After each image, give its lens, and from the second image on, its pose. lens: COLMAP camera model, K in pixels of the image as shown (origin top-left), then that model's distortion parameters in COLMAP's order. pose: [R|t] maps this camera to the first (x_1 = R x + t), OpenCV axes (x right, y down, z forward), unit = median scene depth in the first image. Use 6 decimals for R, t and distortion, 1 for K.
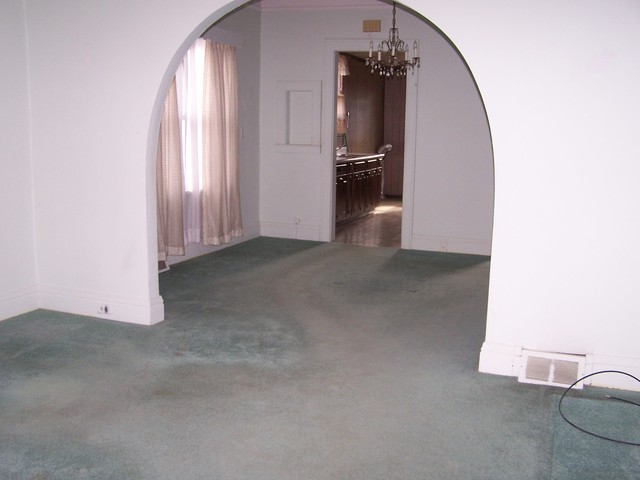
lens RADIAL K [[712.4, 0, 293.8], [0, 712.4, 242.4], [0, 0, 1]] dist [-0.222186, 0.391599]
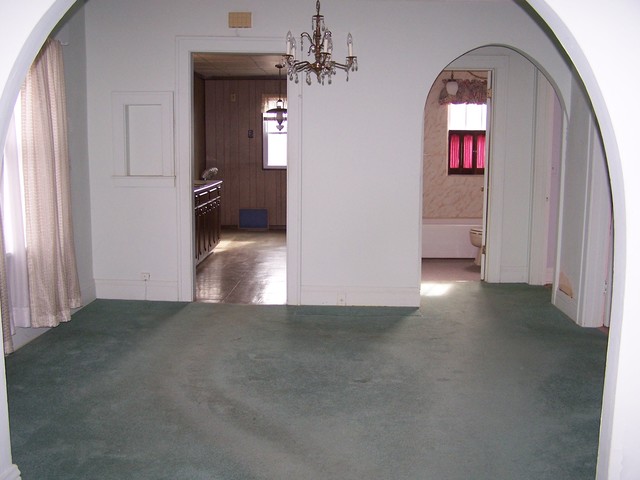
lens RADIAL K [[712.4, 0, 293.8], [0, 712.4, 242.4], [0, 0, 1]] dist [-0.222186, 0.391599]
pose [[0.945489, -0.053499, 0.321228, -0.094885], [0.060593, 0.998089, -0.012121, -0.052697], [-0.319966, 0.030925, 0.946924, 0.262998]]
